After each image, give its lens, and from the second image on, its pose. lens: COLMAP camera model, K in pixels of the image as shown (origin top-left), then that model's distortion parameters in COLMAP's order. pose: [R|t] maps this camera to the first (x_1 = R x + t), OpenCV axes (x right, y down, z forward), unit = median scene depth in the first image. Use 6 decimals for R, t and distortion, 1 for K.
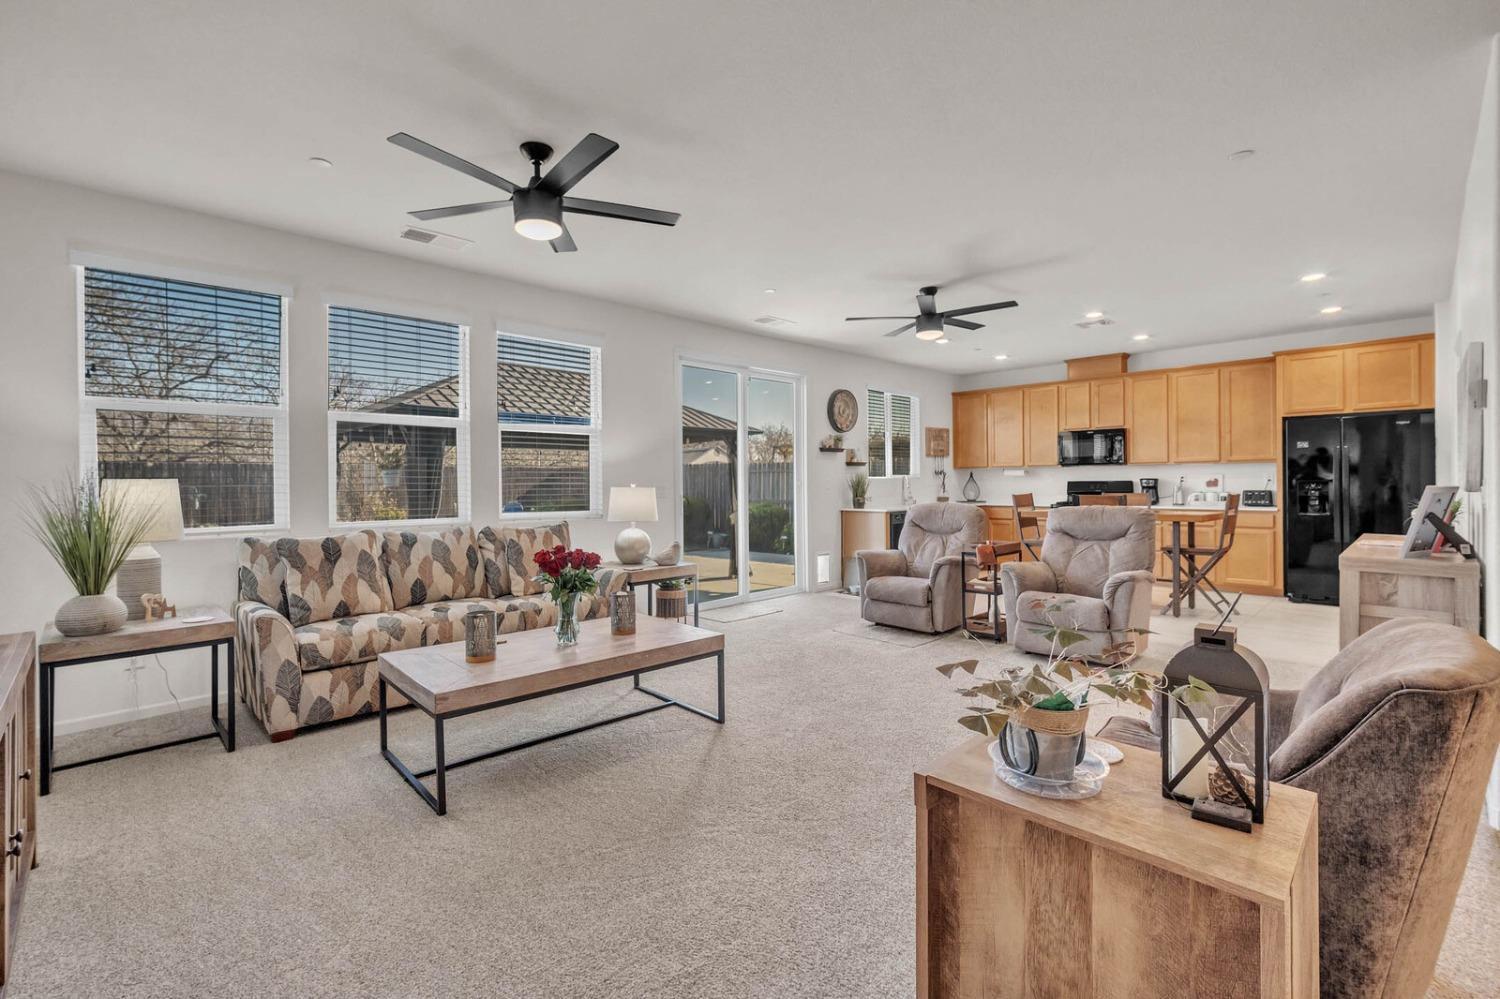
lens RADIAL K [[654.3, 0, 750.3], [0, 654.3, 486.8], [0, 0, 1]] dist [0.001527, 0.000244]
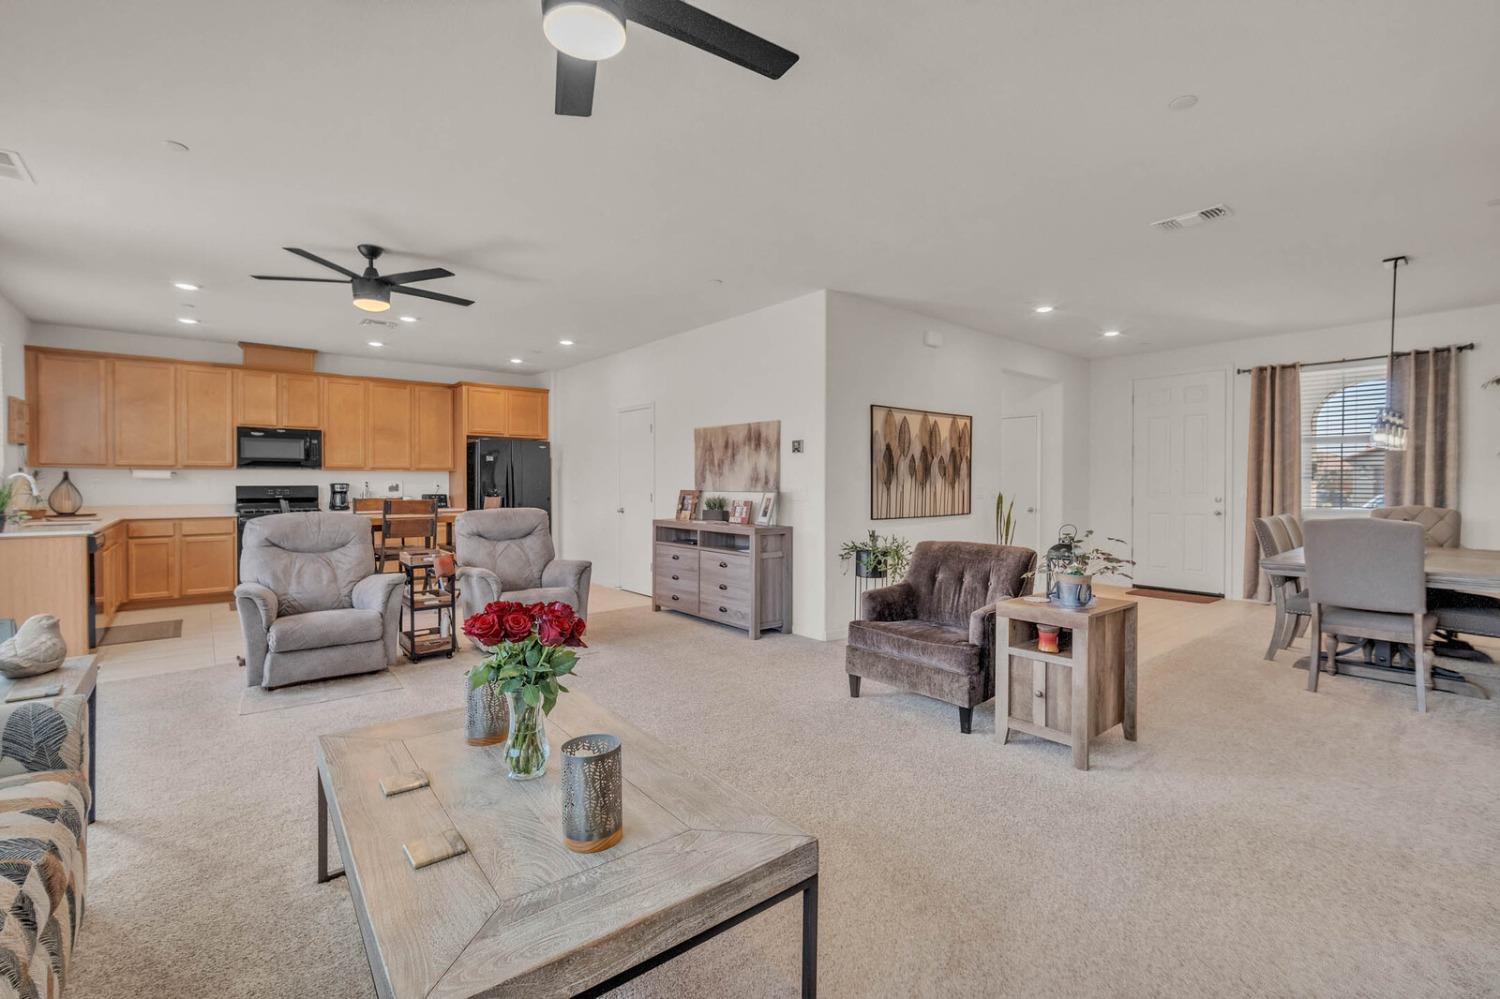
lens RADIAL K [[654.3, 0, 750.3], [0, 654.3, 486.8], [0, 0, 1]] dist [0.001527, 0.000244]
pose [[0.094401, 0.002847, 0.995530, -0.326513], [0.006029, 0.999976, -0.003432, -0.000317], [-0.995516, 0.006326, 0.094381, 0.302142]]
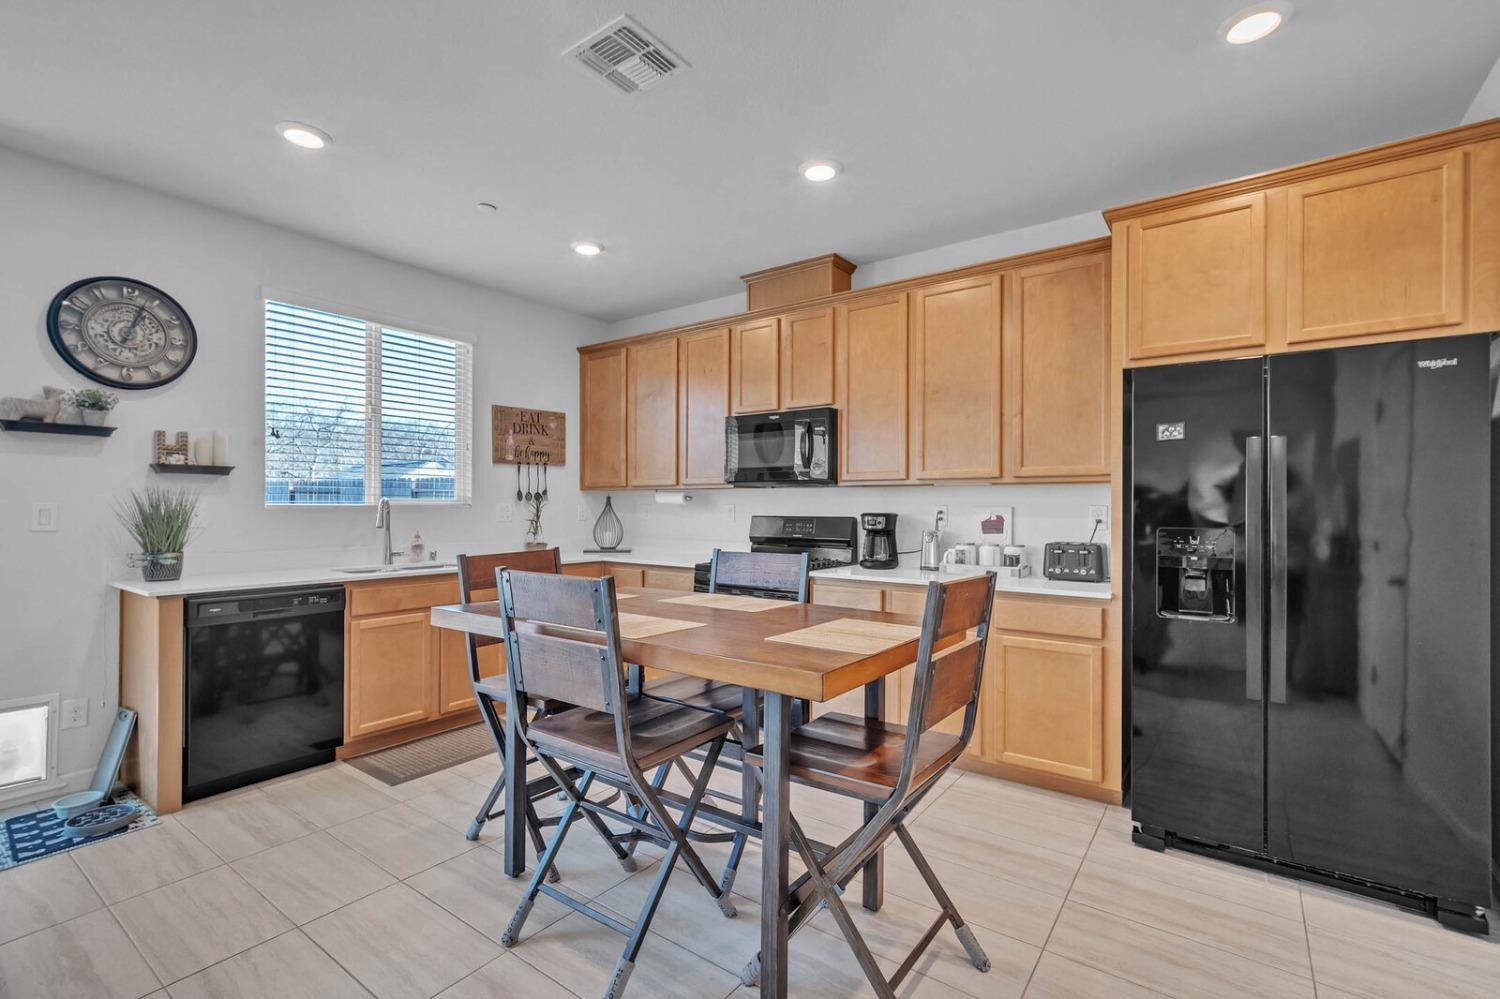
lens RADIAL K [[677.8, 0, 747.0], [0, 677.8, 509.8], [0, 0, 1]] dist [0.003413, 0.000548]
pose [[0.985430, 0.011611, 0.169684, 0.443540], [-0.011226, 0.999932, -0.003229, -0.013049], [-0.169710, 0.001277, 0.985493, 0.542021]]
